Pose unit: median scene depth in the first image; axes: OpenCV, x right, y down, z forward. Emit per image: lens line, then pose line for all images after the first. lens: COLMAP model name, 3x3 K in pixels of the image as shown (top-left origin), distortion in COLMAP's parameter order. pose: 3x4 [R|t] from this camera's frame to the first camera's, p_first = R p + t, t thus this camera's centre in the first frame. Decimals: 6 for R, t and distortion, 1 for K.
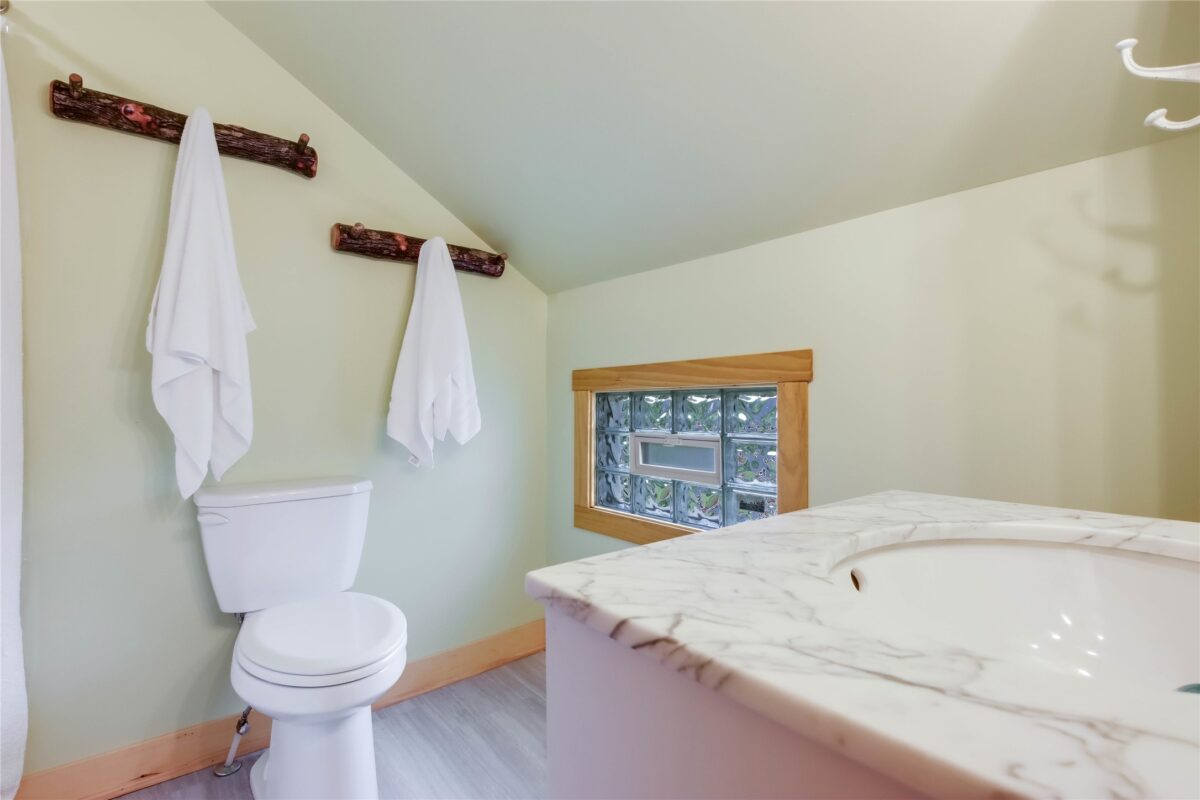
lens RADIAL K [[574.3, 0, 600.0], [0, 574.3, 400.0], [0, 0, 1]] dist [0.026257, -0.000099]
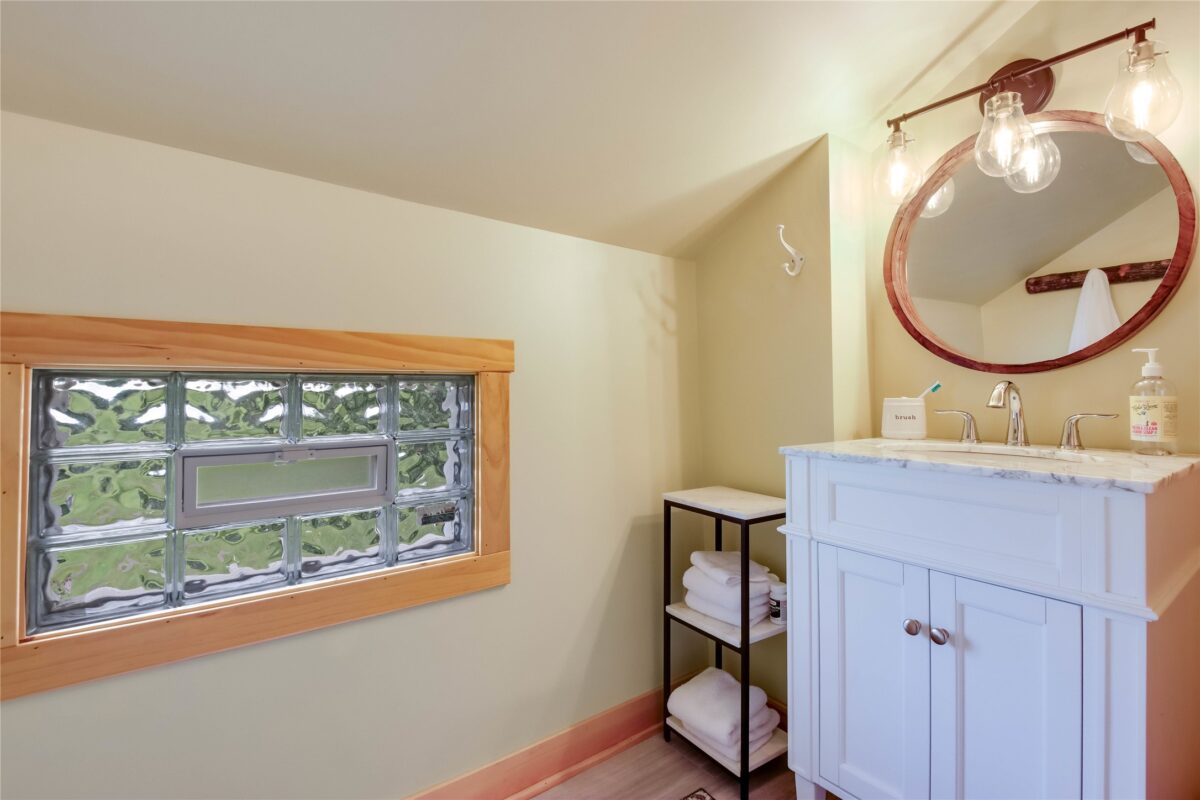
lens RADIAL K [[532.3, 0, 595.6], [0, 532.3, 396.3], [0, 0, 1]] dist [0.021428, -0.000072]
pose [[0.045840, -0.002747, 0.998945, -0.540080], [-0.003544, 0.999989, 0.002912, 0.005844], [-0.998943, -0.003674, 0.045830, 0.789405]]
